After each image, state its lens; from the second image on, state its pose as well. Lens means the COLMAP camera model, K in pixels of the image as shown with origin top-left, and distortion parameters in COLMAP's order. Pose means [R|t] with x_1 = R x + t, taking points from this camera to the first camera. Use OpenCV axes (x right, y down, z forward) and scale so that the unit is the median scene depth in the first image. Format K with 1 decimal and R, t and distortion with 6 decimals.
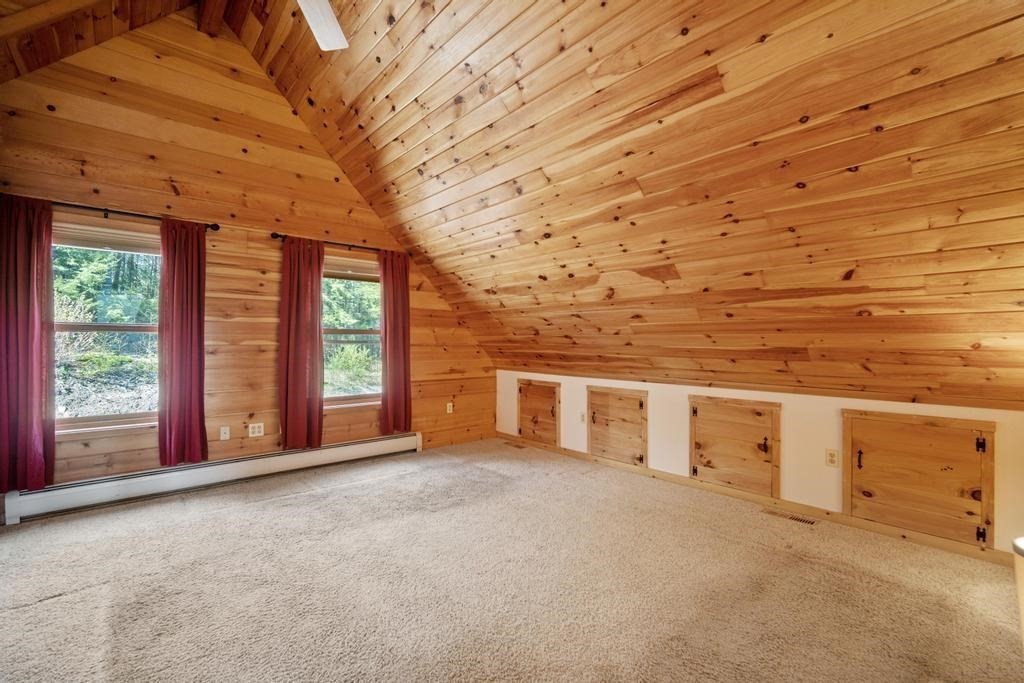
lens RADIAL K [[452.1, 0, 517.4], [0, 452.1, 340.9], [0, 0, 1]] dist [-0.014060, 0.004178]
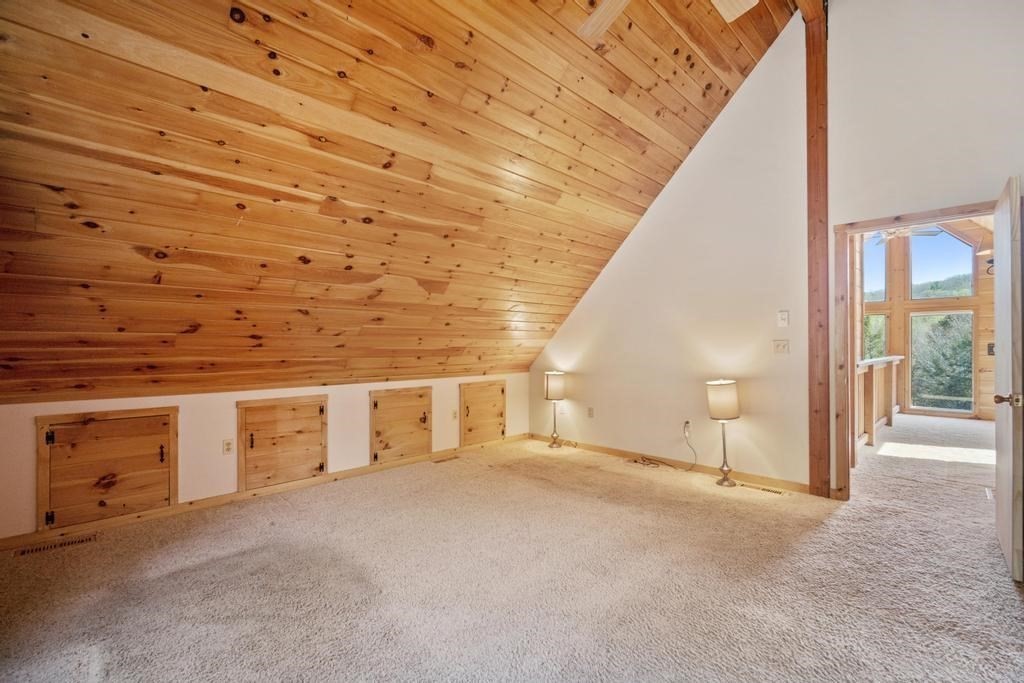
lens RADIAL K [[452.7, 0, 515.3], [0, 452.7, 346.6], [0, 0, 1]] dist [-0.015361, 0.000303]
pose [[-0.065471, -0.014256, 0.997753, -0.777081], [-0.007272, 0.999878, 0.013809, -0.007809], [-0.997828, -0.006352, -0.065566, 0.742630]]
